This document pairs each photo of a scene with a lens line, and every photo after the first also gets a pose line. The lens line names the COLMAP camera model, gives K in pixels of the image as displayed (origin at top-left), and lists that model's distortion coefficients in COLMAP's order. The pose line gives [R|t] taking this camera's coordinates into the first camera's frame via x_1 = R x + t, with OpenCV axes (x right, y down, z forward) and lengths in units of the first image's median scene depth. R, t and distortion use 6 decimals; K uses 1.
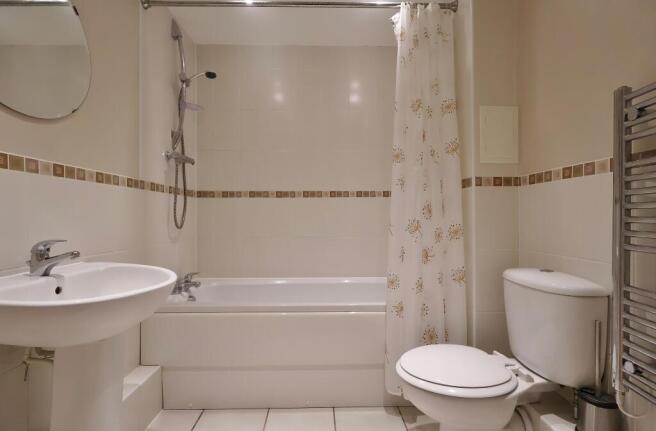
lens RADIAL K [[304.0, 0, 327.5], [0, 304.0, 215.4], [0, 0, 1]] dist [-0.004530, -0.000072]
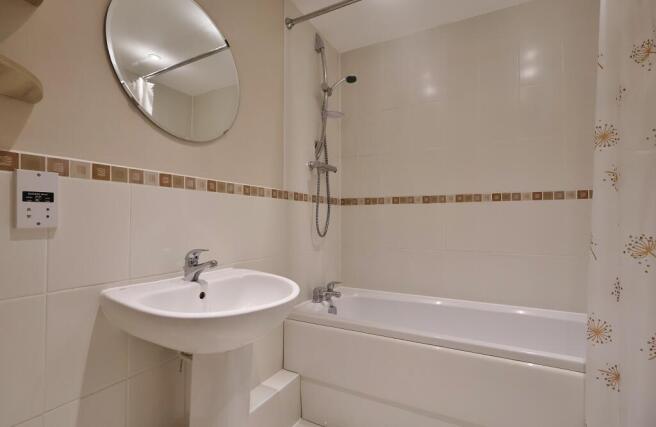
lens RADIAL K [[306.1, 0, 327.9], [0, 306.1, 213.3], [0, 0, 1]] dist [-0.009643, 0.001295]
pose [[0.873814, -0.008079, -0.486193, 0.027667], [-0.002284, 0.999783, -0.020718, -0.016105], [0.486254, 0.019215, 0.873606, 0.147255]]
